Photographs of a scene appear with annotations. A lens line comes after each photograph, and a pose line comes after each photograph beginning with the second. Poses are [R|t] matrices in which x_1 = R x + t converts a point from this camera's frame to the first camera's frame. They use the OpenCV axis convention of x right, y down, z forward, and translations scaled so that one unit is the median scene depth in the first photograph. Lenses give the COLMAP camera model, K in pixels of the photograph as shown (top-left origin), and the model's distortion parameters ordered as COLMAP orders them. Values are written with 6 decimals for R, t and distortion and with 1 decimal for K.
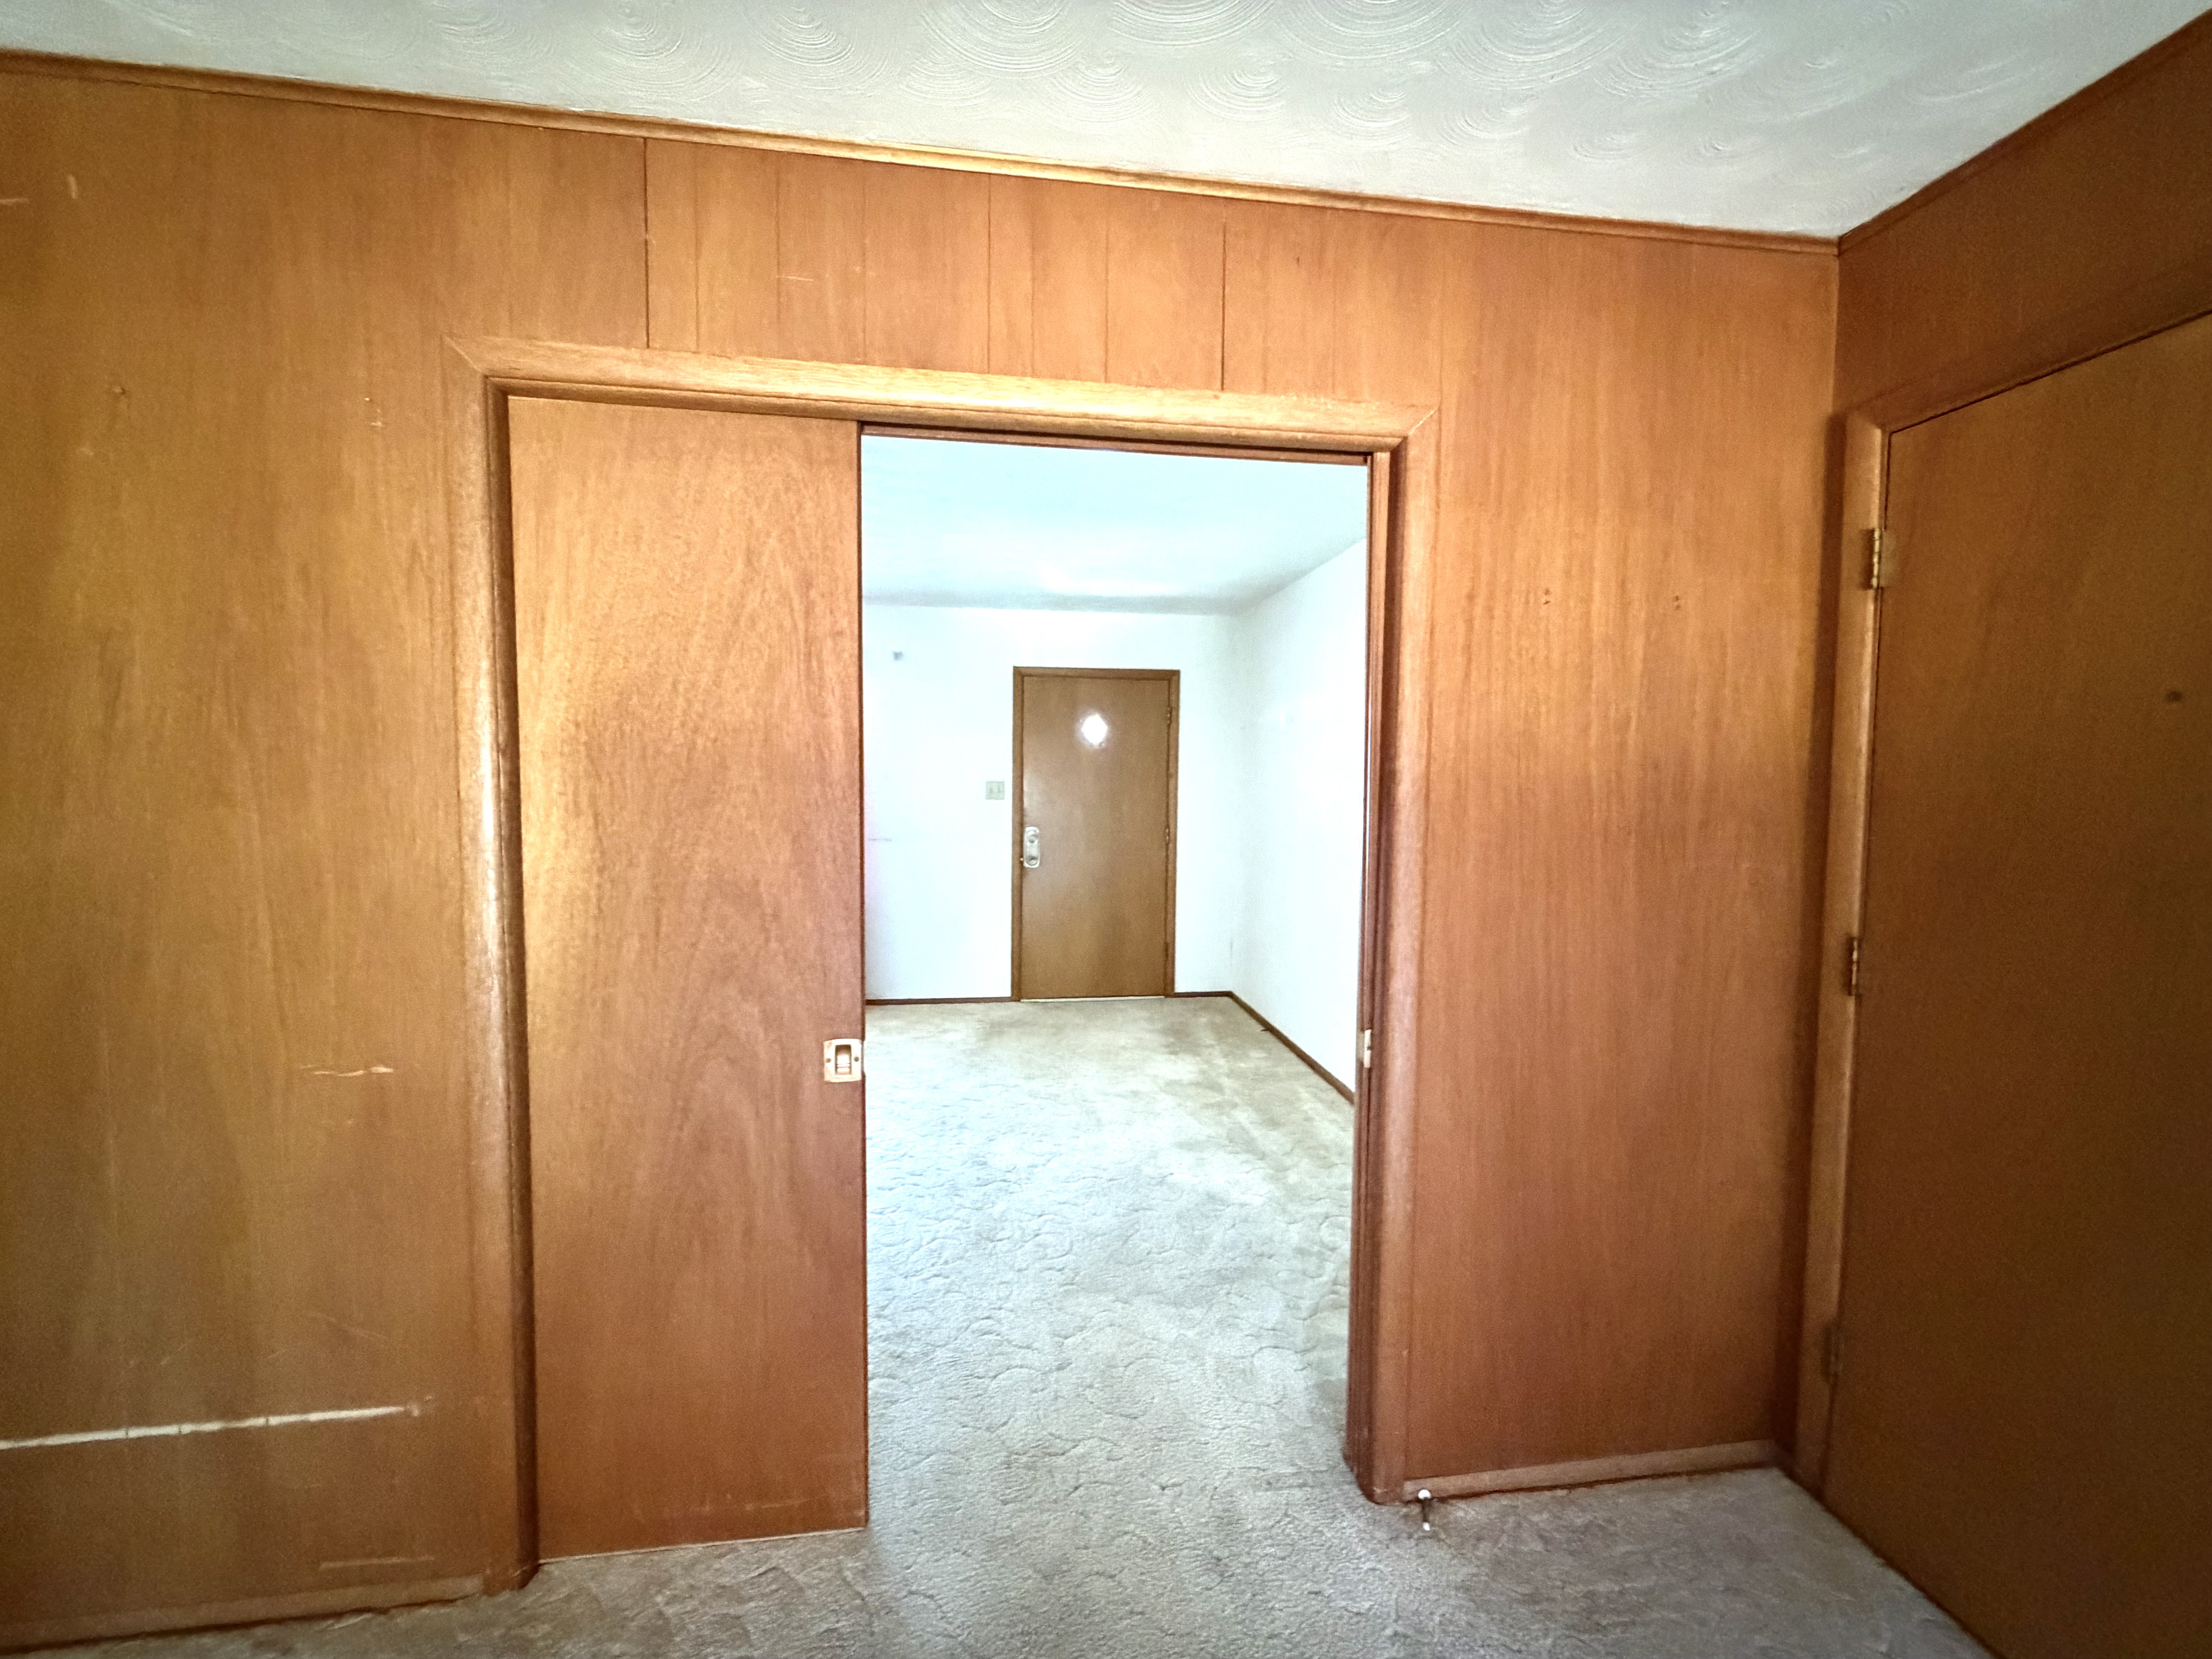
lens RADIAL K [[886.5, 0, 1094.9], [0, 886.5, 829.9], [0, 0, 1]] dist [0.001019, 0.000897]
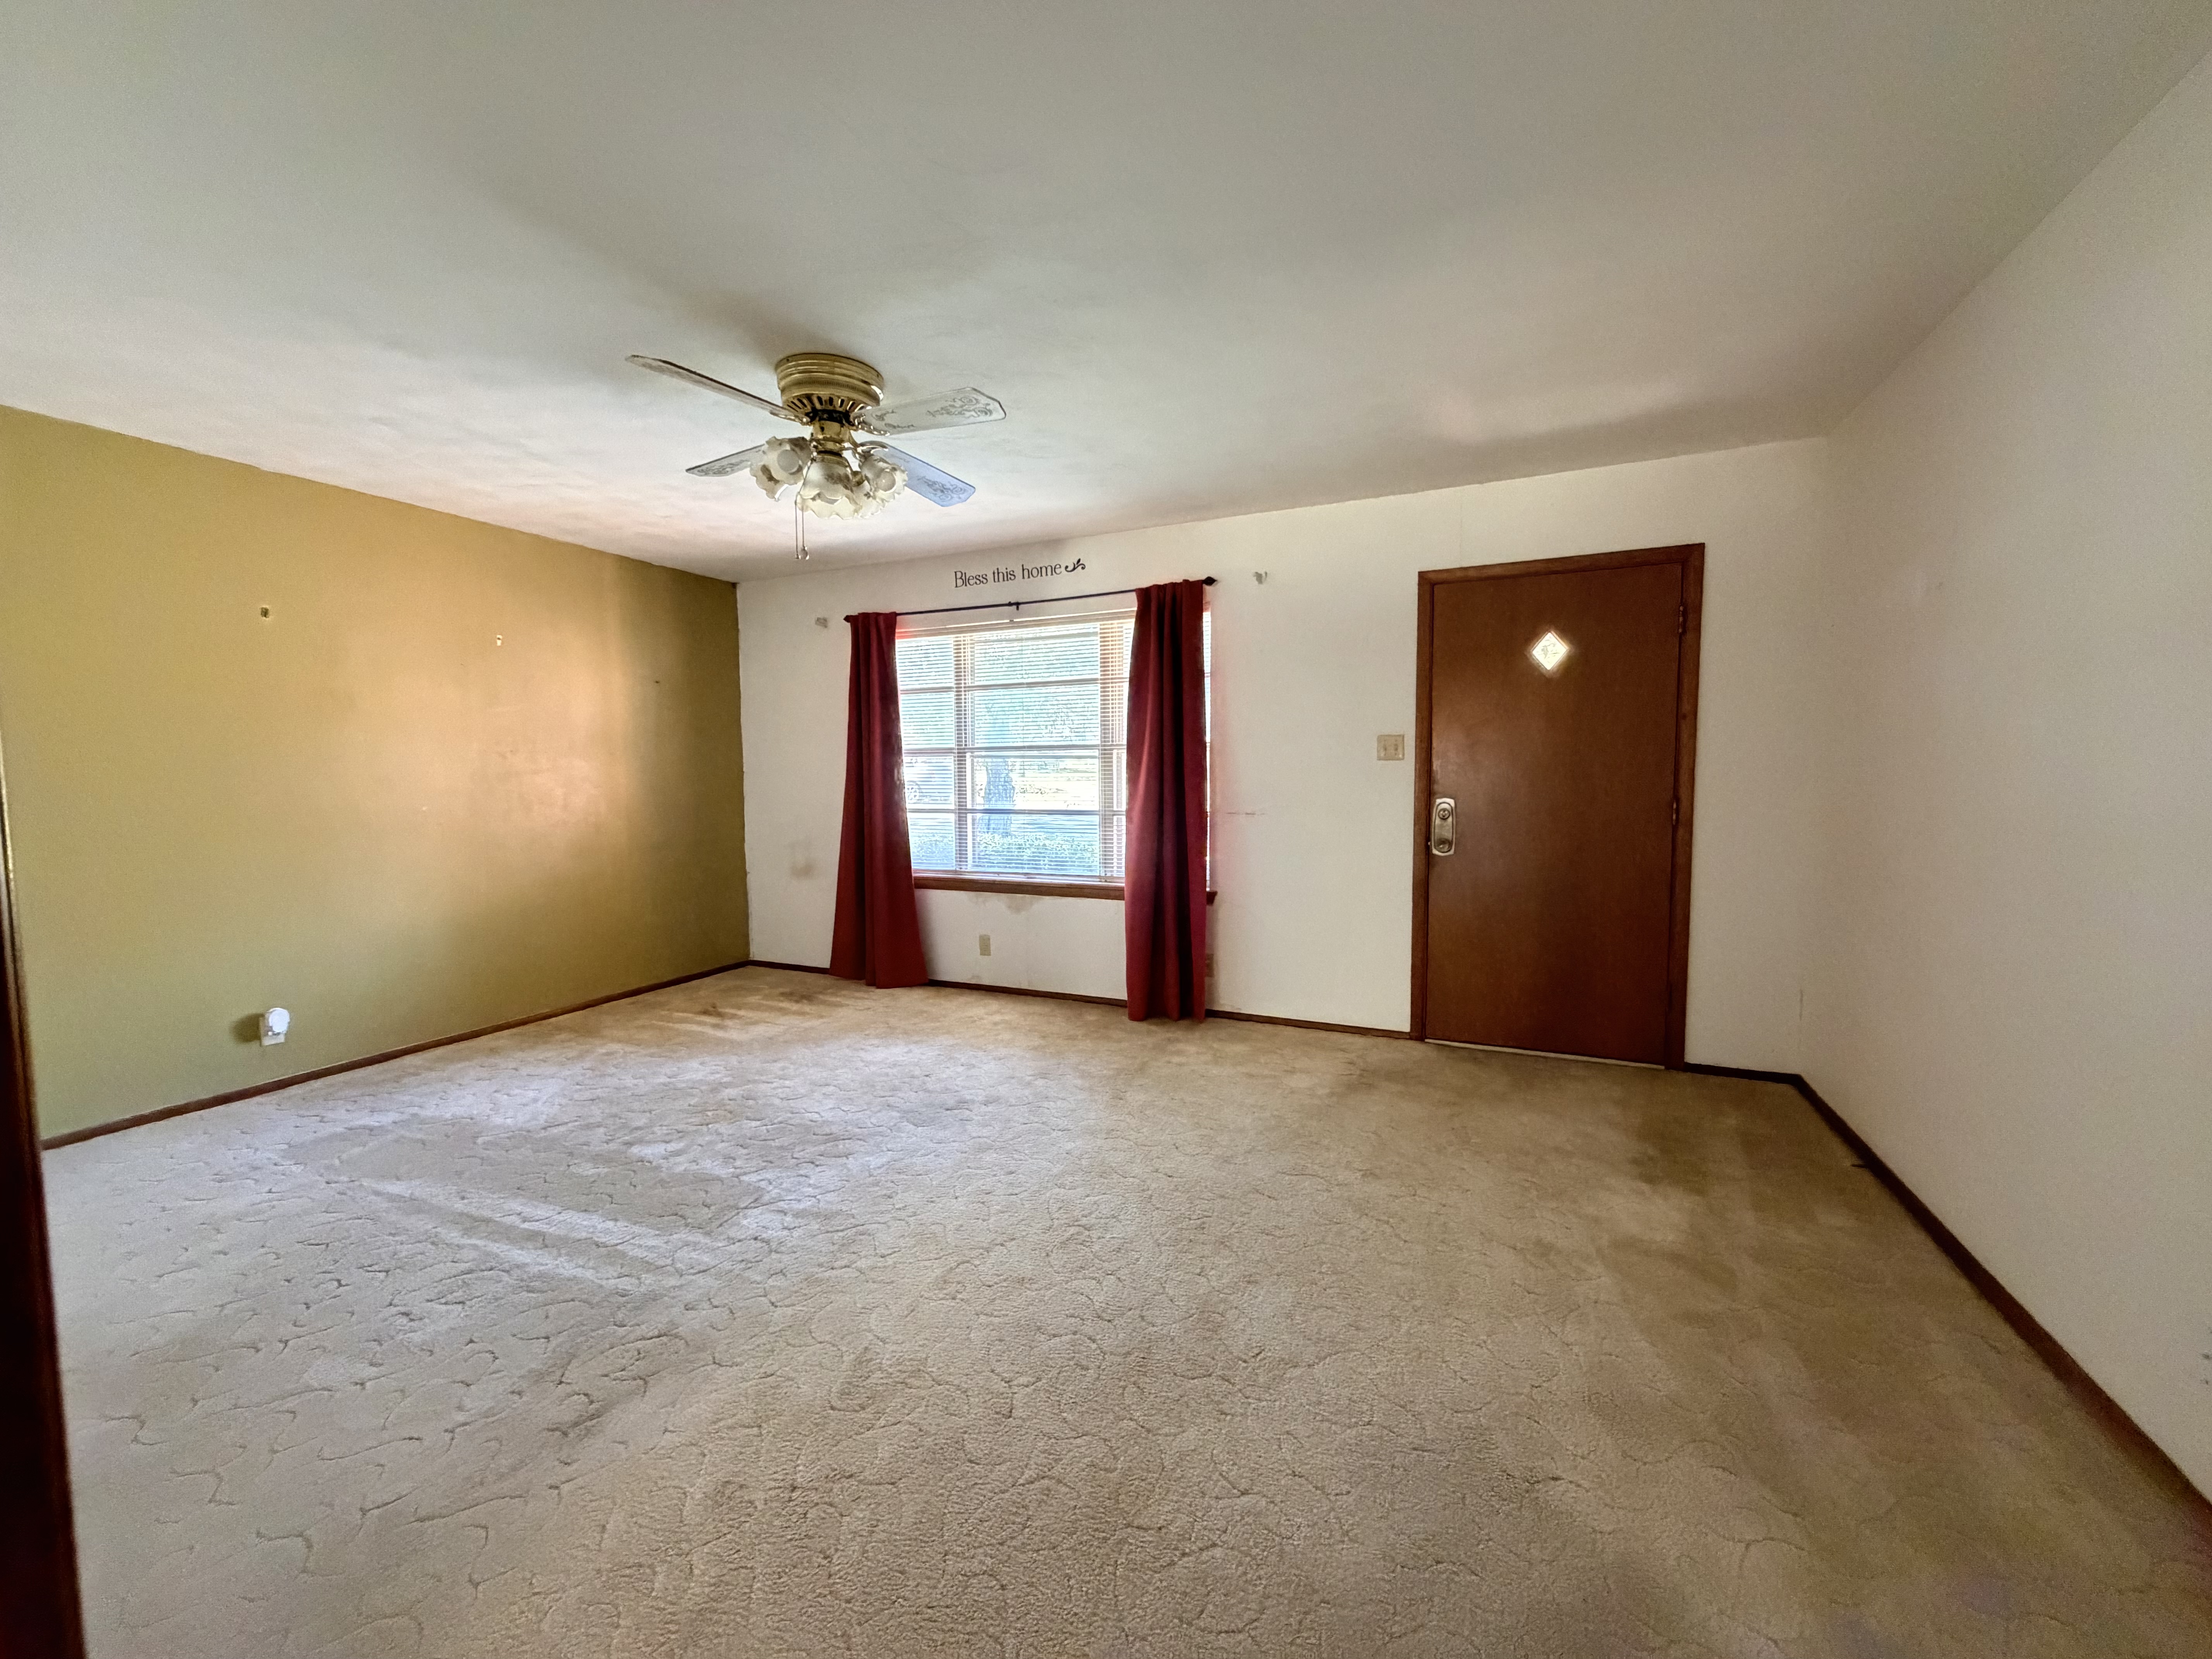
lens RADIAL K [[886.5, 0, 1094.9], [0, 886.5, 824.1], [0, 0, 1]] dist [0.001019, 0.000897]
pose [[0.845435, 0.017314, -0.533798, 0.087624], [-0.013853, 0.999849, 0.010490, 0.017621], [0.533899, -0.001474, 0.845547, 0.311327]]
